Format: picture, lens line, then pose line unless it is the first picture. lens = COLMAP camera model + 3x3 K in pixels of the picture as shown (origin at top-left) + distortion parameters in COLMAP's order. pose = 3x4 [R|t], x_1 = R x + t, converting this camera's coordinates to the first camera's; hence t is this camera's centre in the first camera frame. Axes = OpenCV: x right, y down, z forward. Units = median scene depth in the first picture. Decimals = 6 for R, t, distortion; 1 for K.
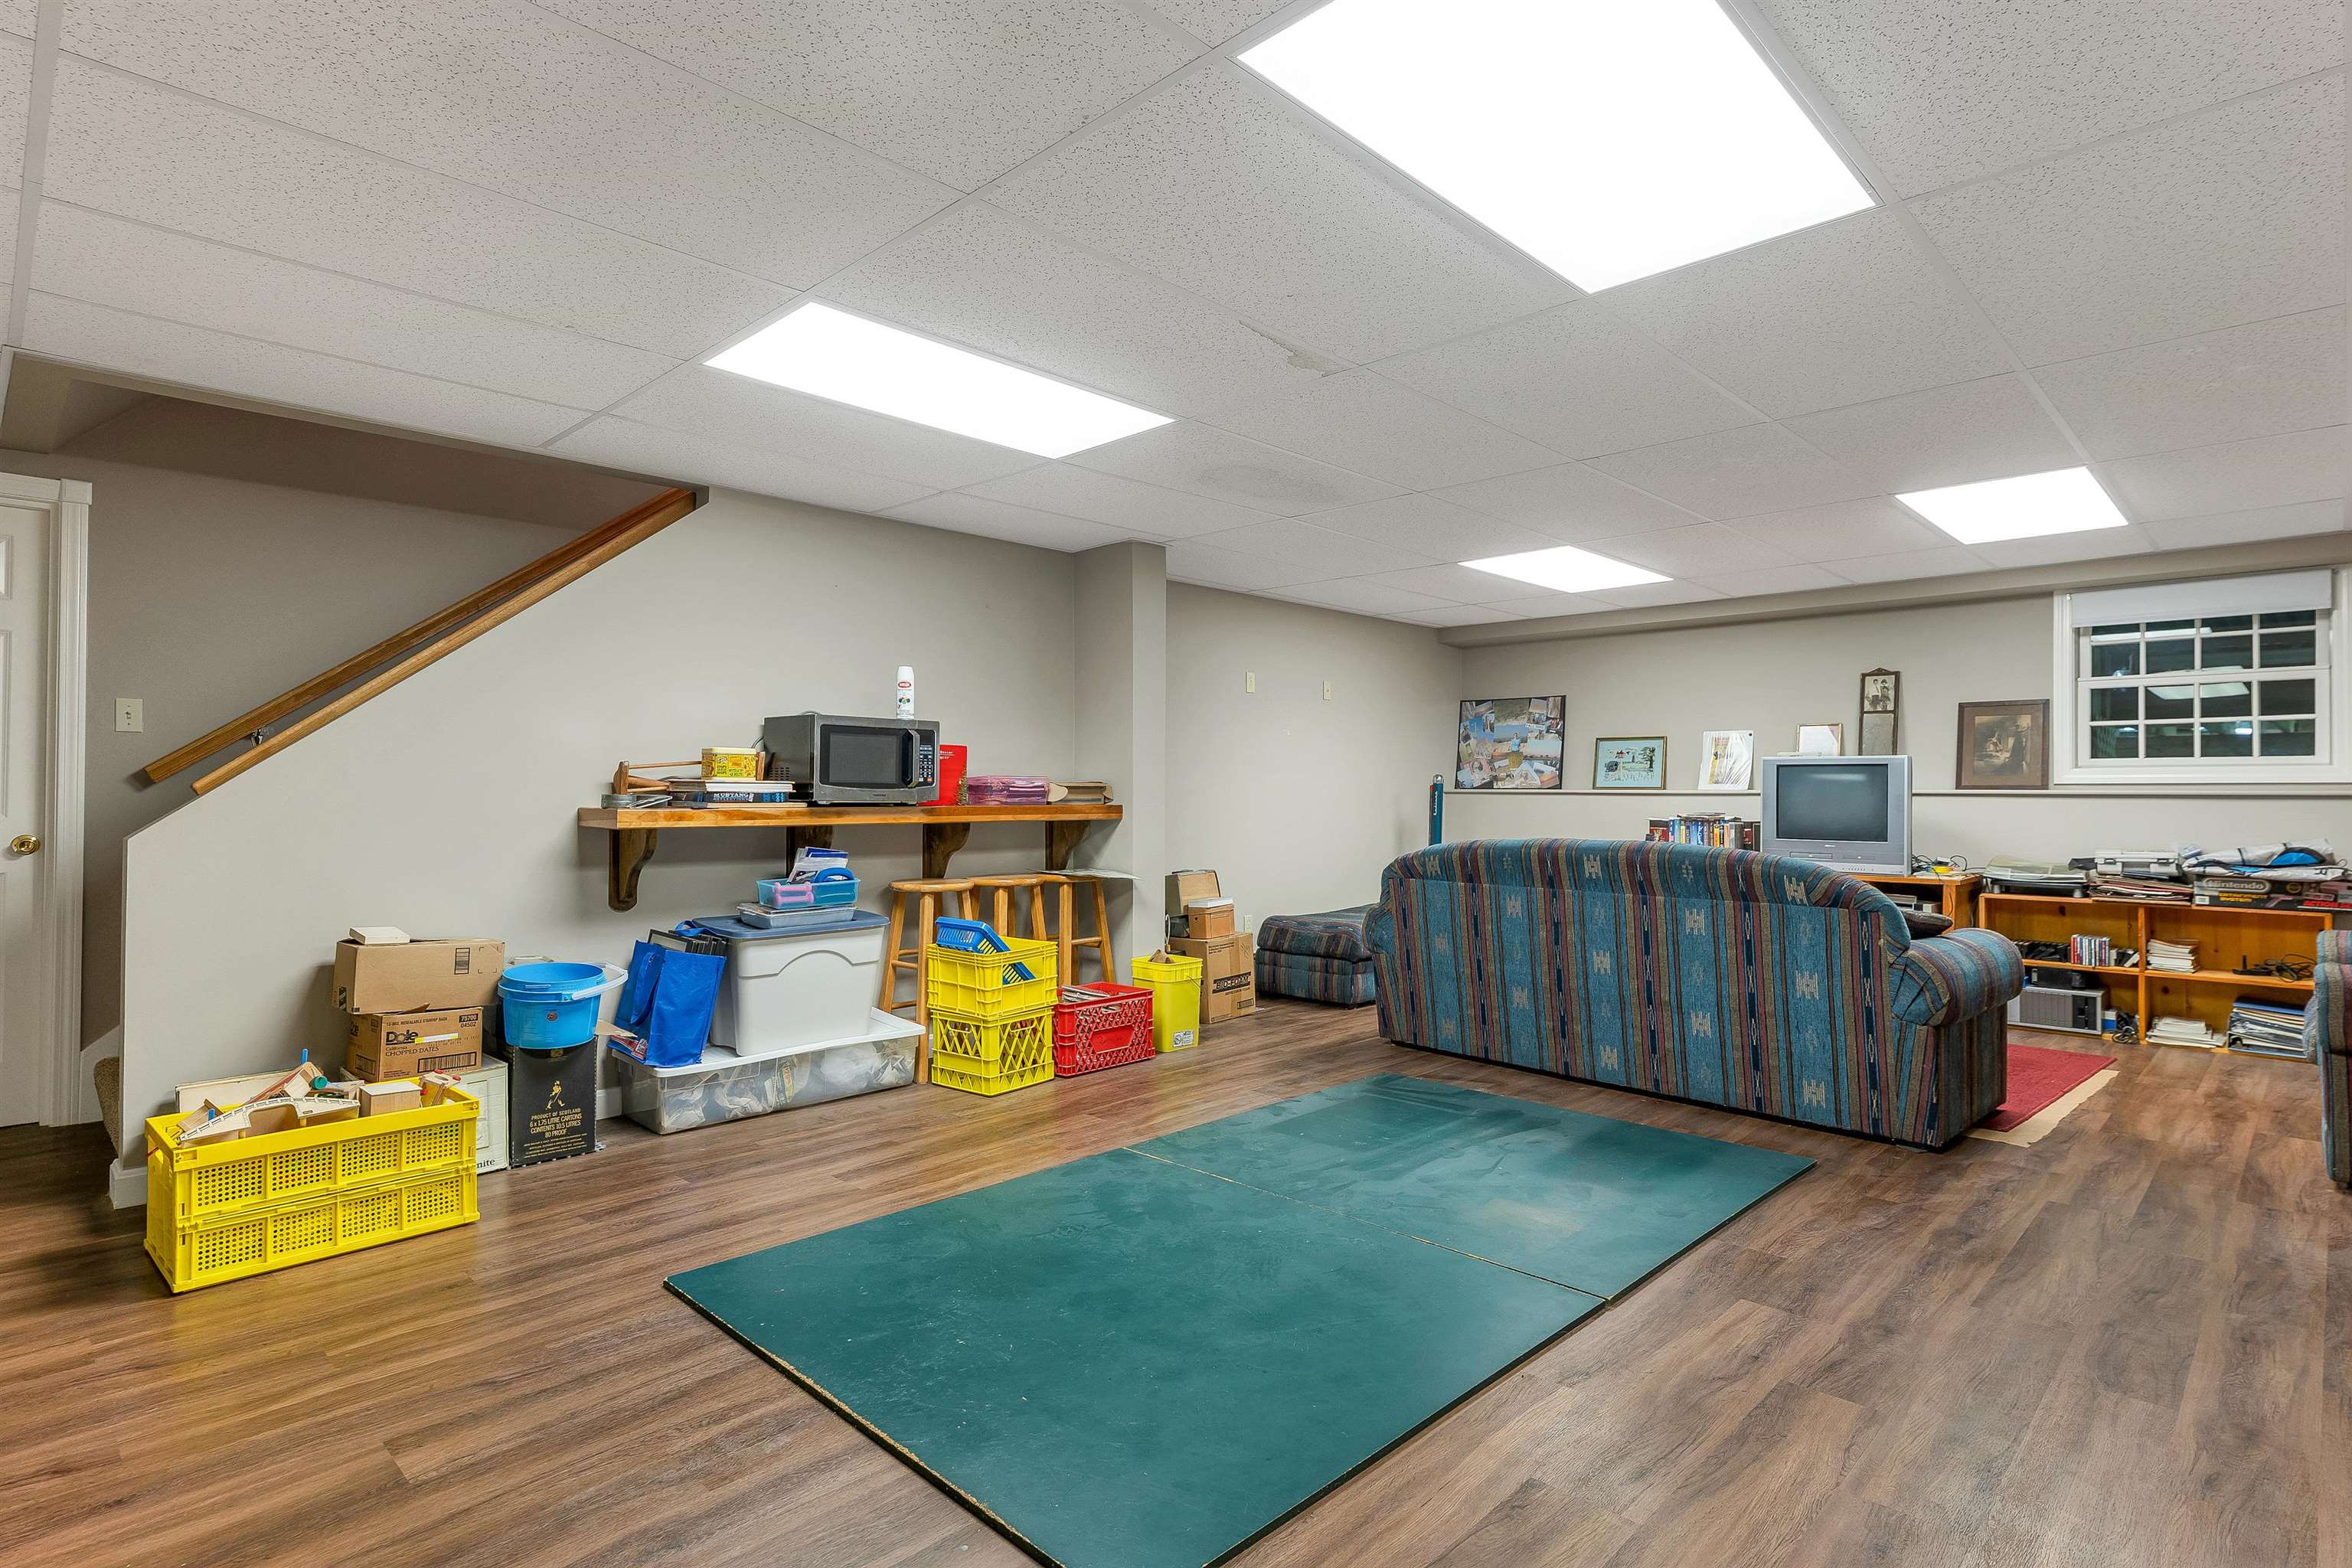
lens RADIAL K [[1181.5, 0, 1176.0], [0, 1181.5, 784.0], [0, 0, 1]] dist [-0.000412, -0.000154]
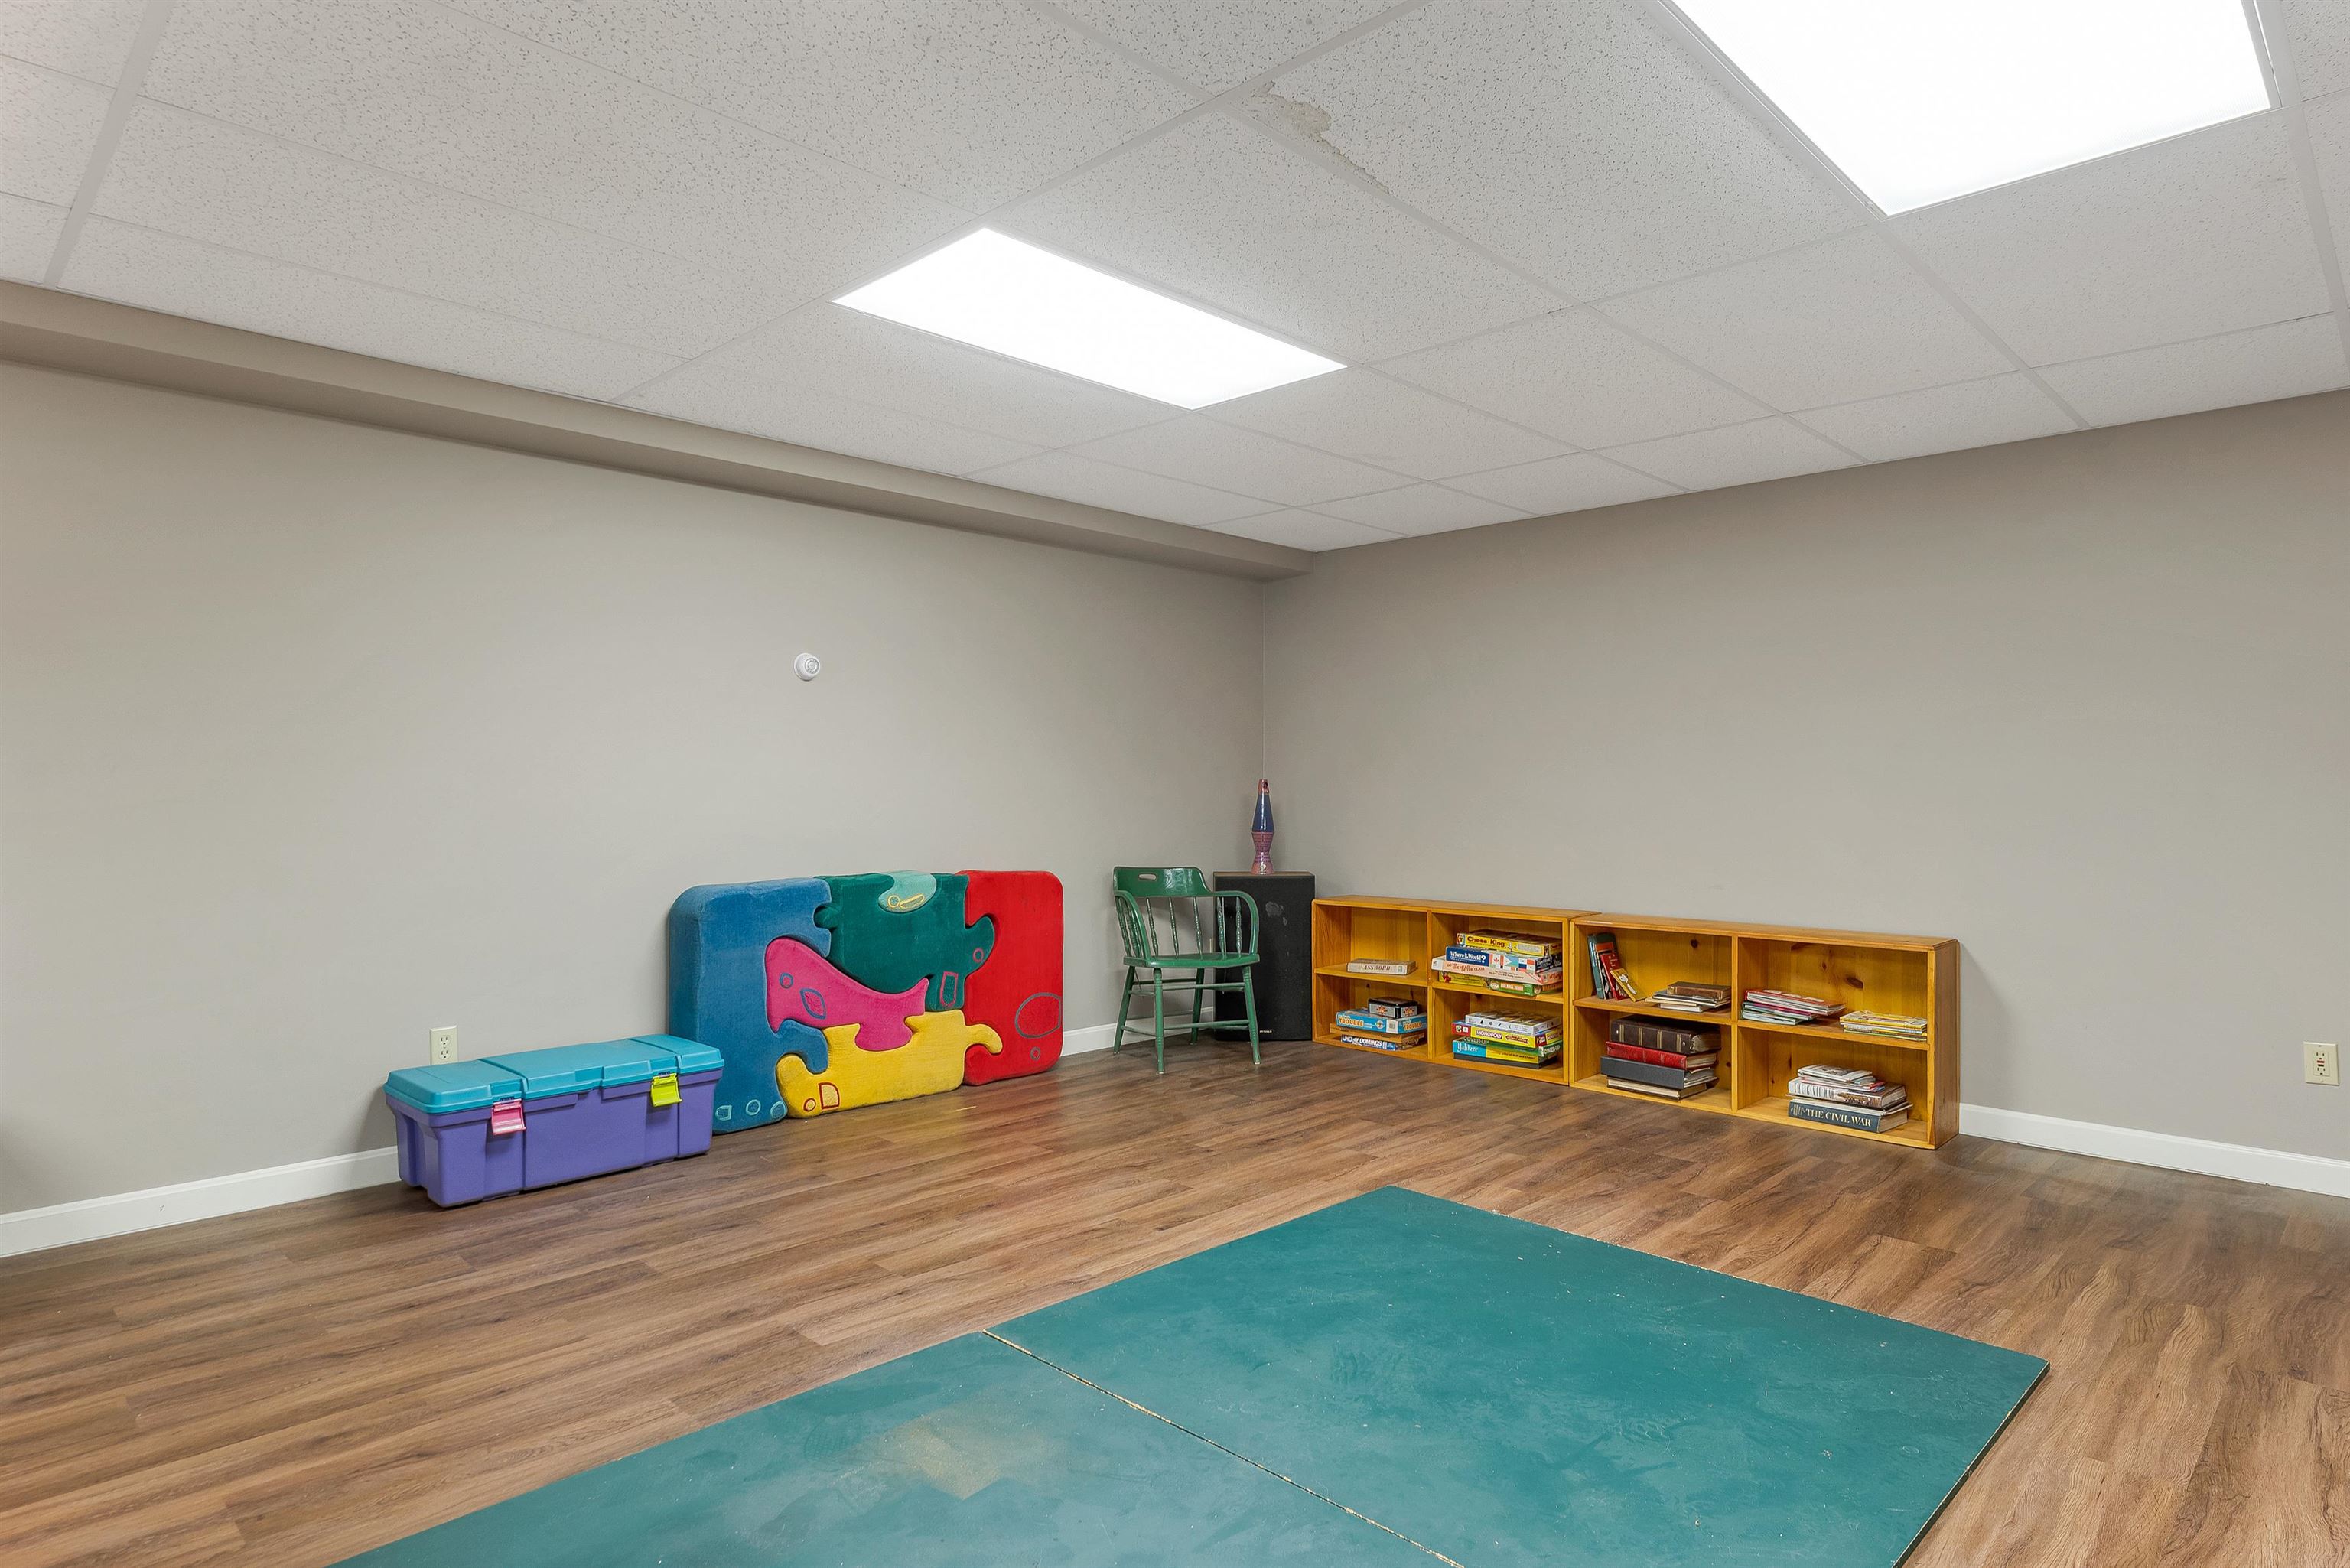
lens RADIAL K [[1312.4, 0, 1175.0], [0, 1312.4, 784.0], [0, 0, 1]] dist [0.000501, 0.001083]
pose [[-0.999990, -0.004387, 0.000168, 0.209581], [-0.004389, 0.999914, -0.012369, 0.014901], [-0.000114, -0.012369, -0.999923, 2.022893]]
